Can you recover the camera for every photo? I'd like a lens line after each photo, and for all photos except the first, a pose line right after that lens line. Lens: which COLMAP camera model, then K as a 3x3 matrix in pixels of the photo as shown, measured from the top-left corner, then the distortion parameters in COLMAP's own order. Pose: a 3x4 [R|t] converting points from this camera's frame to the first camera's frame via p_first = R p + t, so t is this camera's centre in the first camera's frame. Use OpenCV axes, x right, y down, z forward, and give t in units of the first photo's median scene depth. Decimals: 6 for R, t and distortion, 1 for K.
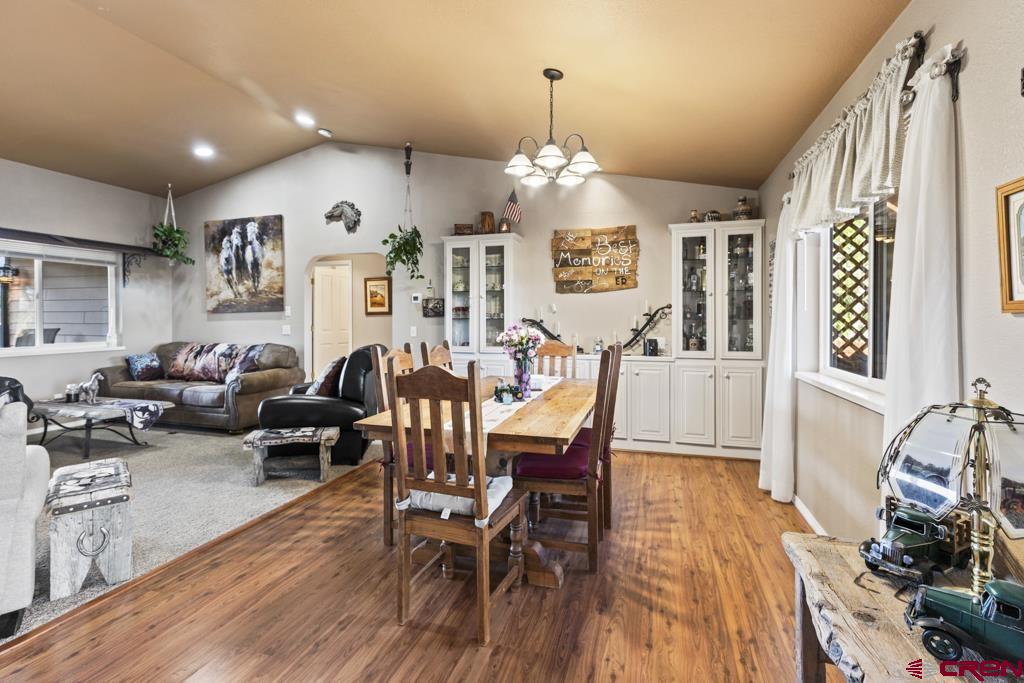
lens RADIAL K [[476.4, 0, 499.1], [0, 476.4, 323.6], [0, 0, 1]] dist [-0.000269, -0.001645]
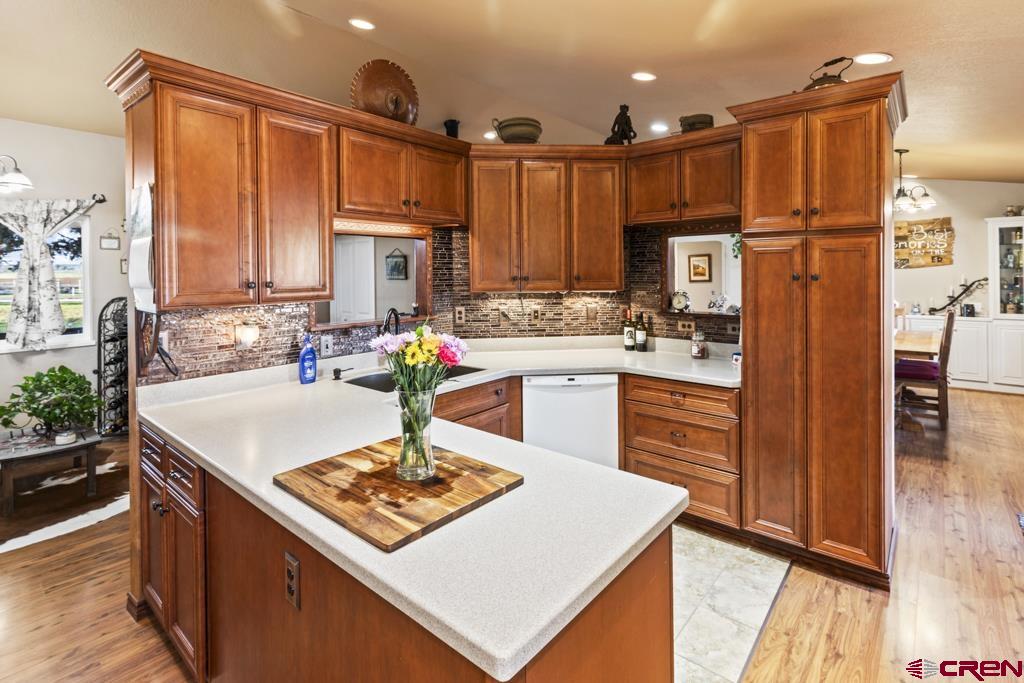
lens RADIAL K [[476.4, 0, 510.1], [0, 476.4, 276.5], [0, 0, 1]] dist [-0.000269, -0.001645]
pose [[0.914805, -0.007131, -0.403833, -0.292634], [0.003893, 0.999953, -0.008837, -0.035333], [0.403877, 0.006512, 0.914790, -0.680378]]
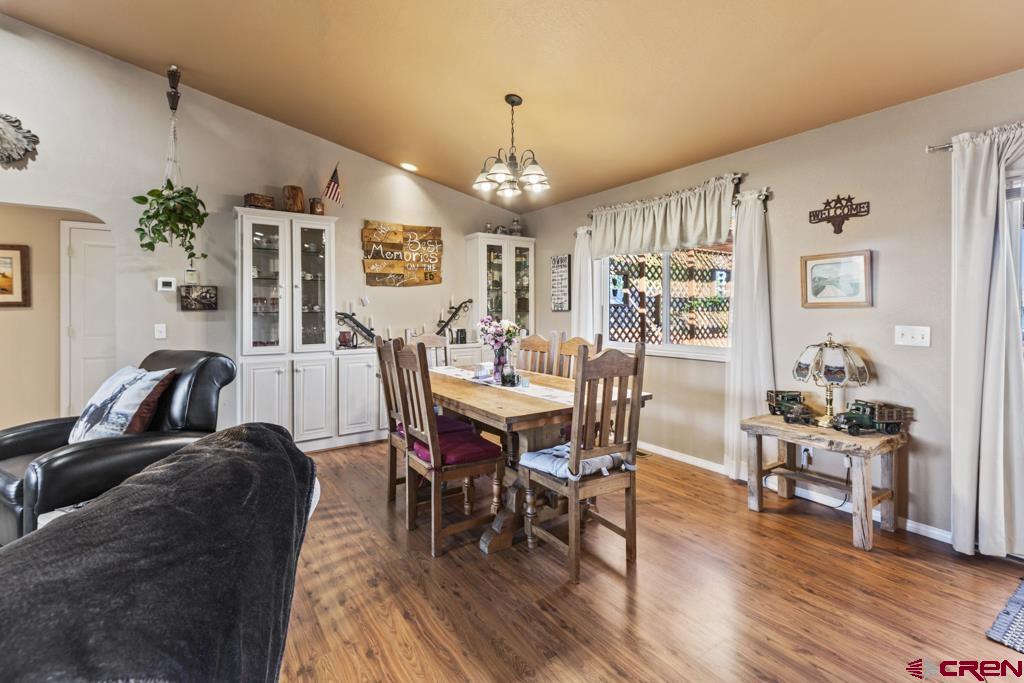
lens RADIAL K [[476.4, 0, 531.5], [0, 476.4, 311.9], [0, 0, 1]] dist [-0.000269, -0.001645]
pose [[0.608159, -0.004048, 0.793805, -0.462347], [0.012183, 0.999917, -0.004235, -0.002054], [-0.793722, 0.012247, 0.608157, 0.156134]]
